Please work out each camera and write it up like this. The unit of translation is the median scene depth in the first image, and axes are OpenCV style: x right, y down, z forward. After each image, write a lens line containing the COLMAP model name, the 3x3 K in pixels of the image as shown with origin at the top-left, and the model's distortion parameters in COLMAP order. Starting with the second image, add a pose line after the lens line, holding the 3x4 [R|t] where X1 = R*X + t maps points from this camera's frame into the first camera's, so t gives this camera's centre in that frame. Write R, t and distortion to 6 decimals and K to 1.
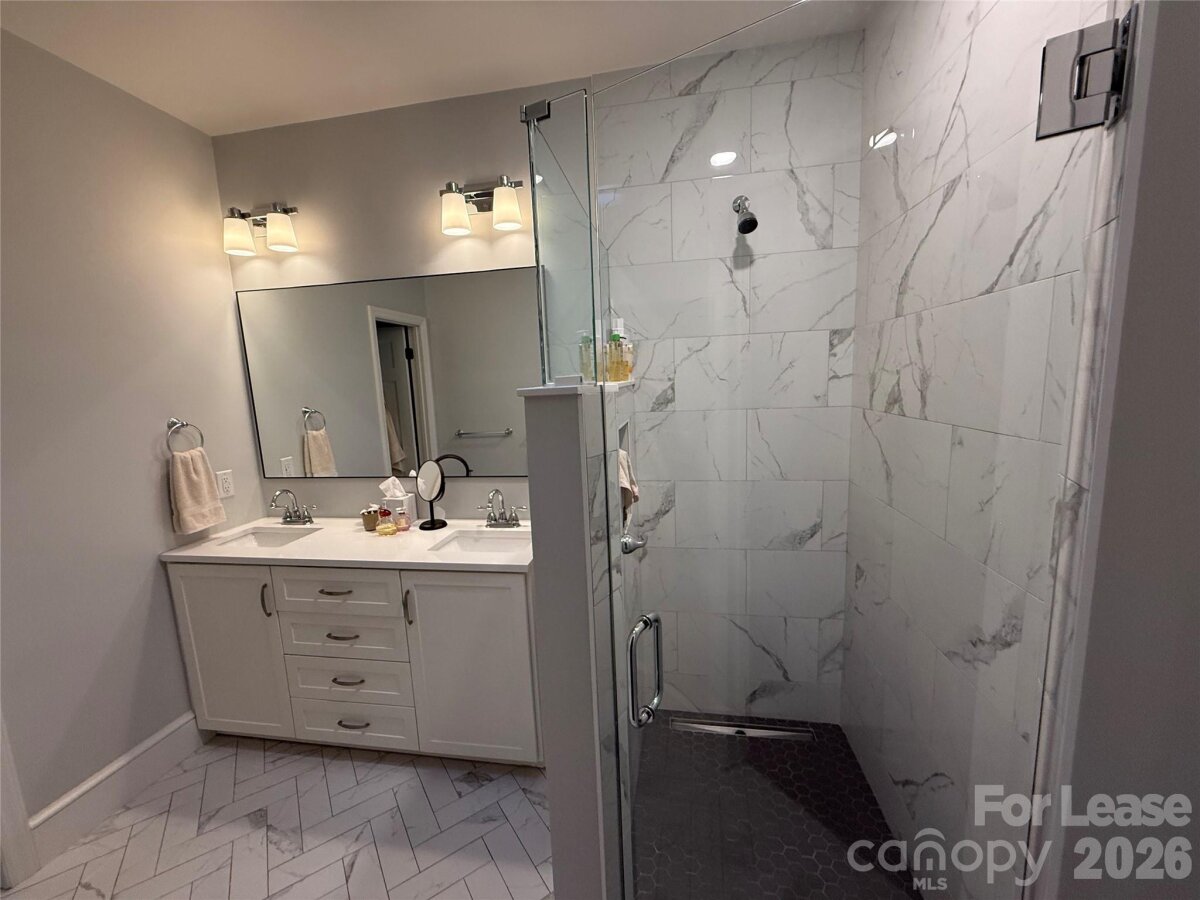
lens RADIAL K [[484.1, 0, 597.2], [0, 484.1, 451.3], [0, 0, 1]] dist [-0.000740, -0.000089]
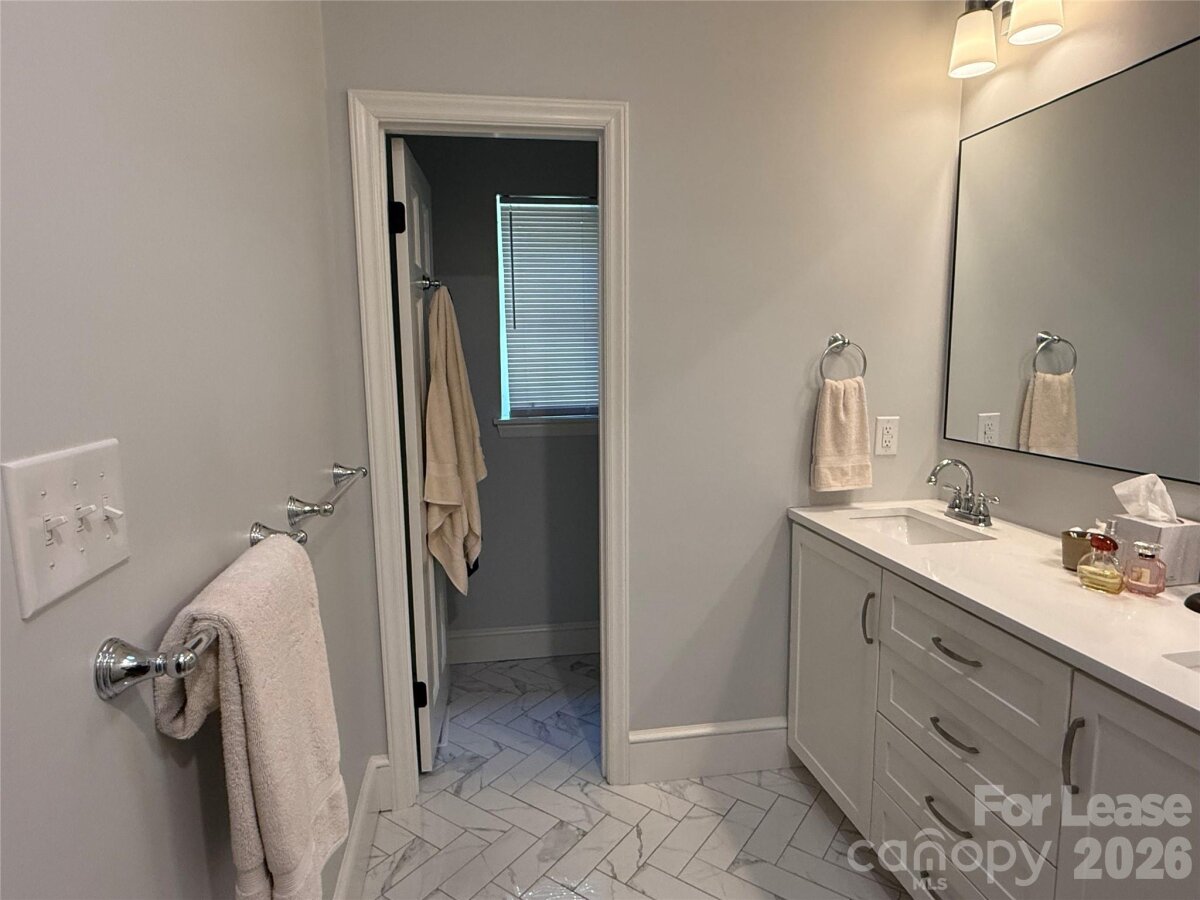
lens RADIAL K [[692.9, 0, 594.9], [0, 692.9, 453.7], [0, 0, 1]] dist [-0.001798, 0.000231]
pose [[0.332127, 0.172964, -0.927241, 0.007691], [-0.141962, 0.981012, 0.132145, 0.022705], [0.932490, 0.087744, 0.350375, 0.289032]]
